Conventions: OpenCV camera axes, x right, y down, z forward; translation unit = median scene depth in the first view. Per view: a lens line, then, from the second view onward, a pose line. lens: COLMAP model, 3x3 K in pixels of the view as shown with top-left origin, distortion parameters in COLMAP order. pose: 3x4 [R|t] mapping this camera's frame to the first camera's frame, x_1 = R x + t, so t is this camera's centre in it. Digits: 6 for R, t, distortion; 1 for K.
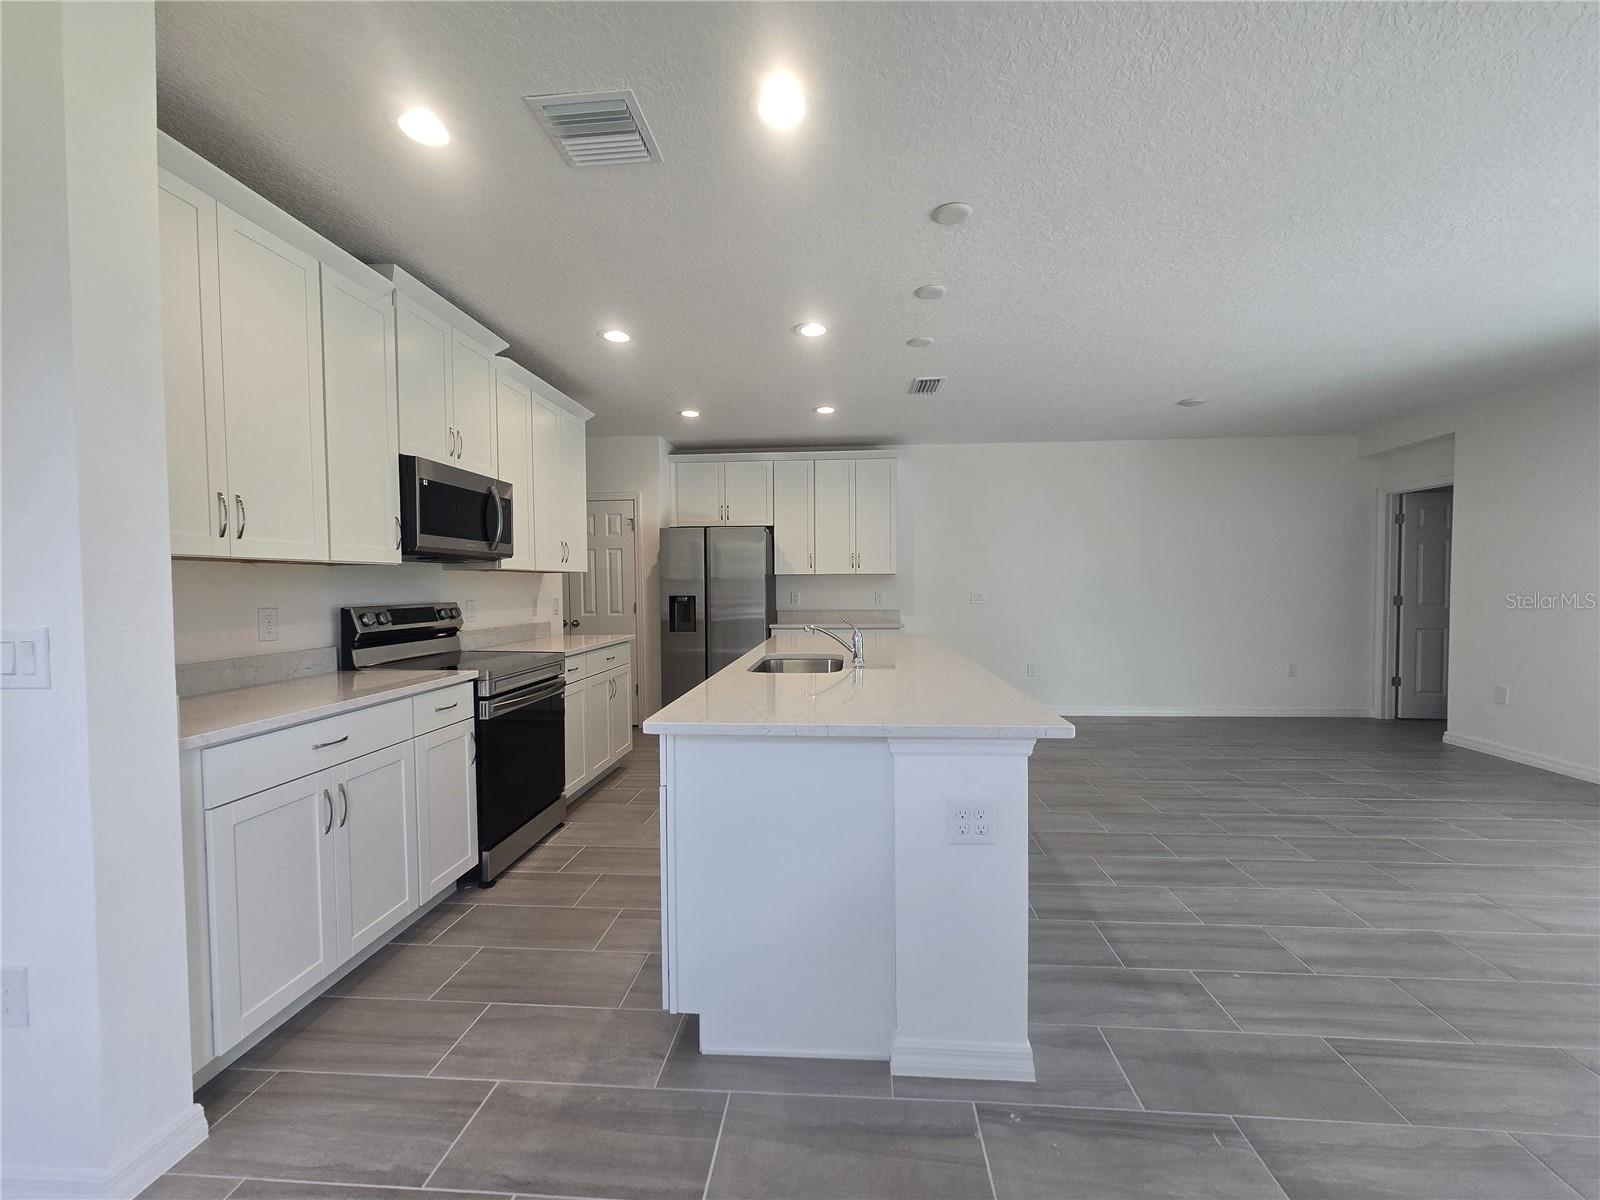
lens RADIAL K [[658.2, 0, 804.8], [0, 658.2, 607.1], [0, 0, 1]] dist [-0.003933, 0.002529]
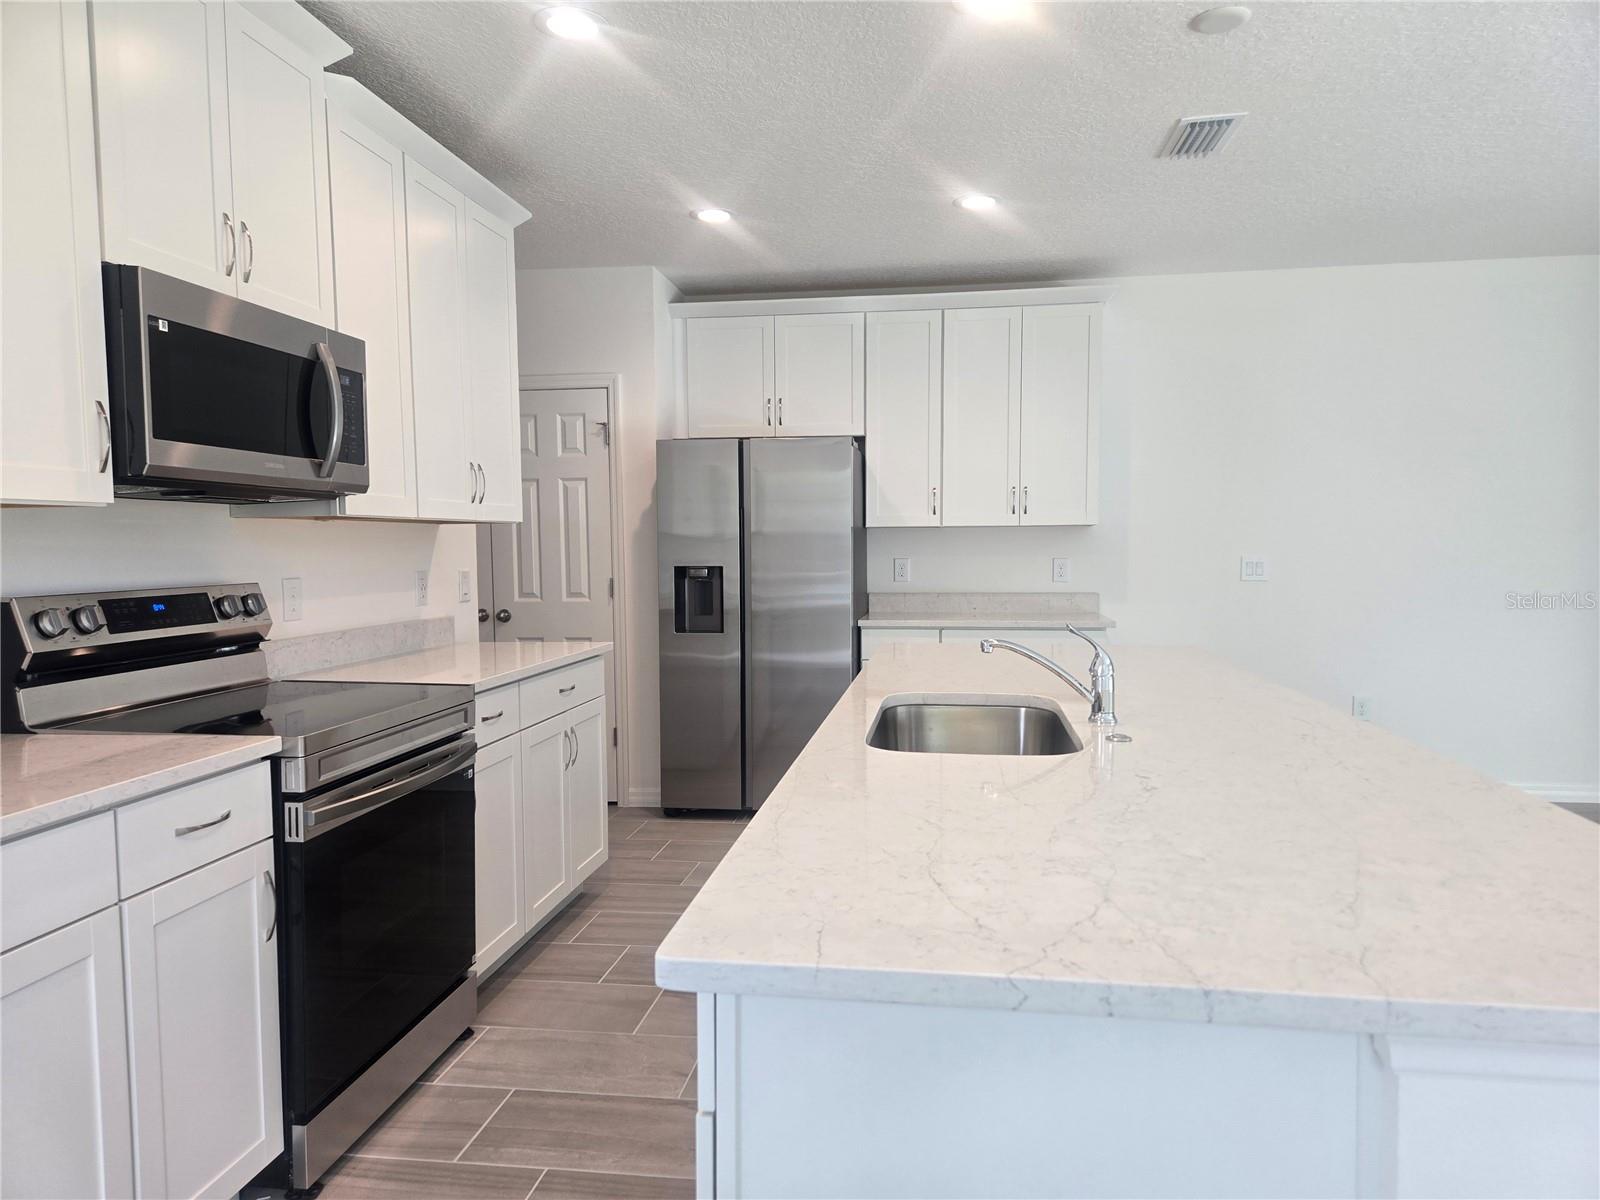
lens RADIAL K [[1069.3, 0, 807.3], [0, 1069.3, 611.9], [0, 0, 1]] dist [0.049753, -0.016279]
pose [[0.997744, 0.004370, -0.066995, -0.064561], [-0.002281, 0.999510, 0.031227, -0.012550], [0.067098, -0.031004, 0.997265, 0.223585]]
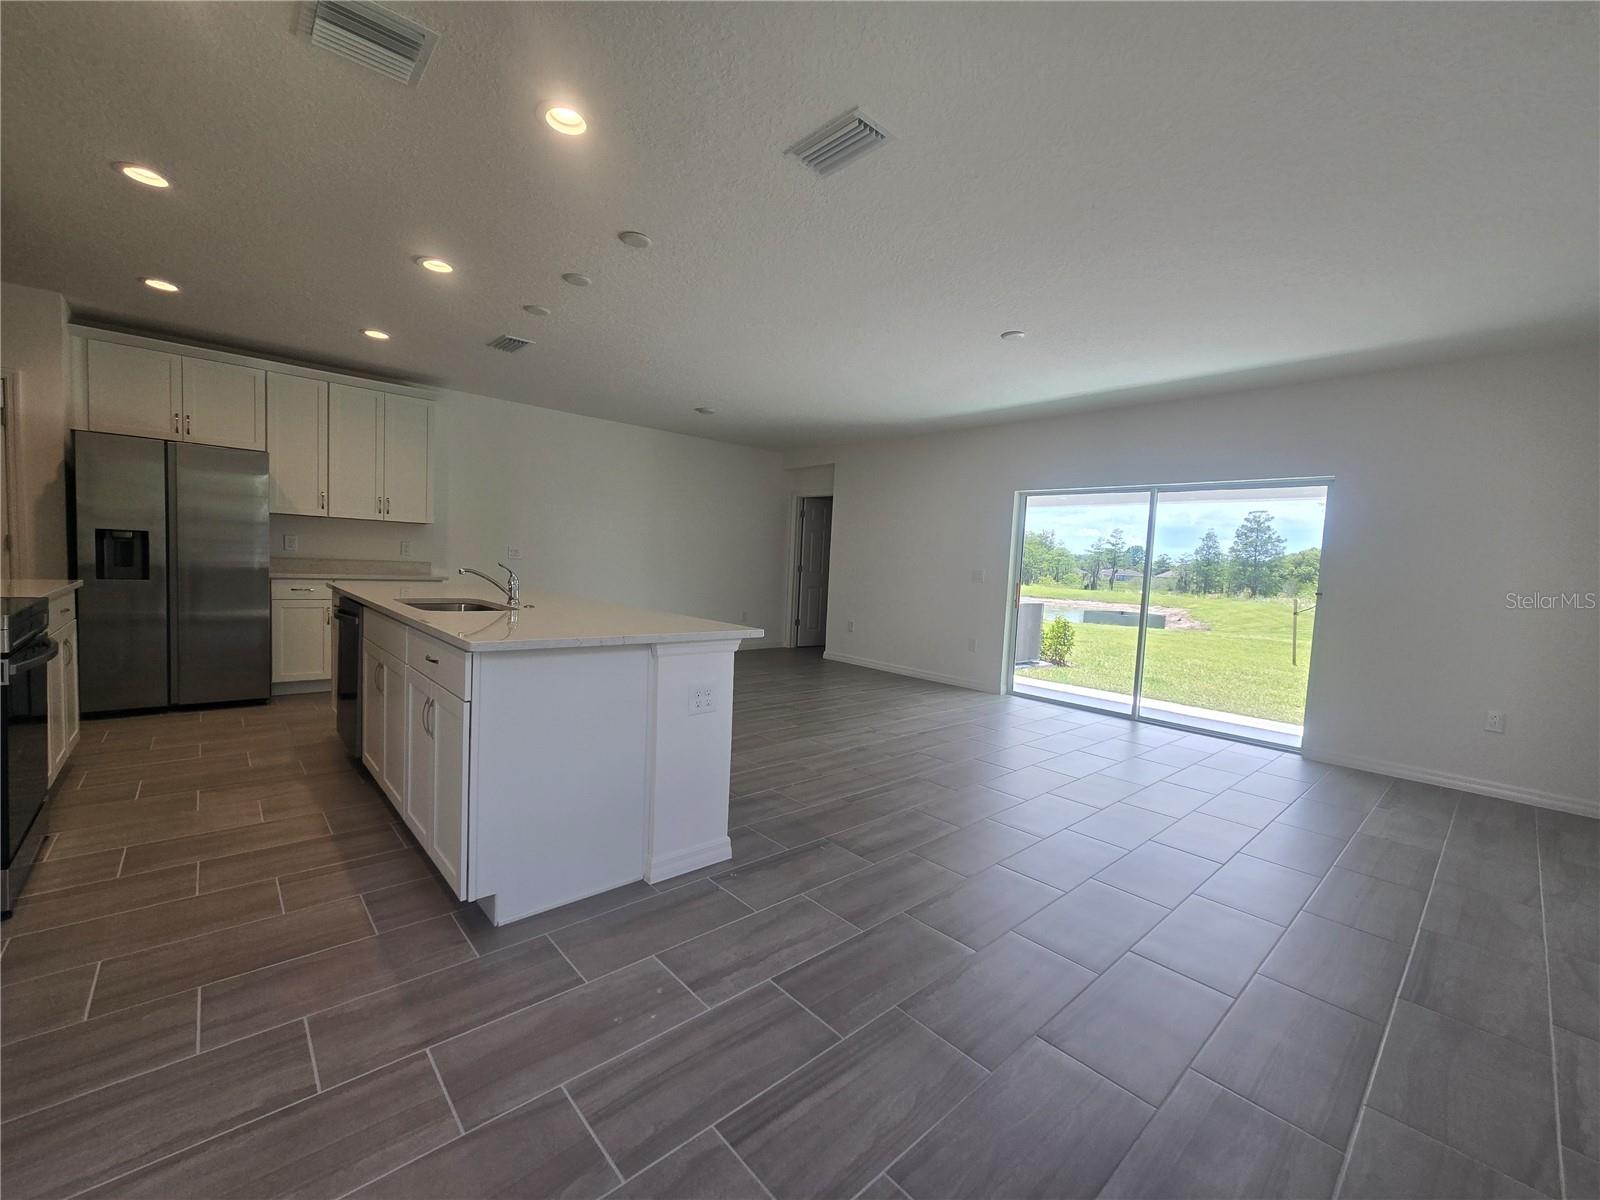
lens RADIAL K [[658.2, 0, 806.7], [0, 658.2, 606.0], [0, 0, 1]] dist [-0.003933, 0.002529]
pose [[0.686285, -0.008694, 0.727280, -0.332679], [-0.029630, 0.998764, 0.039900, 0.026000], [-0.726728, -0.048932, 0.685180, -0.089737]]
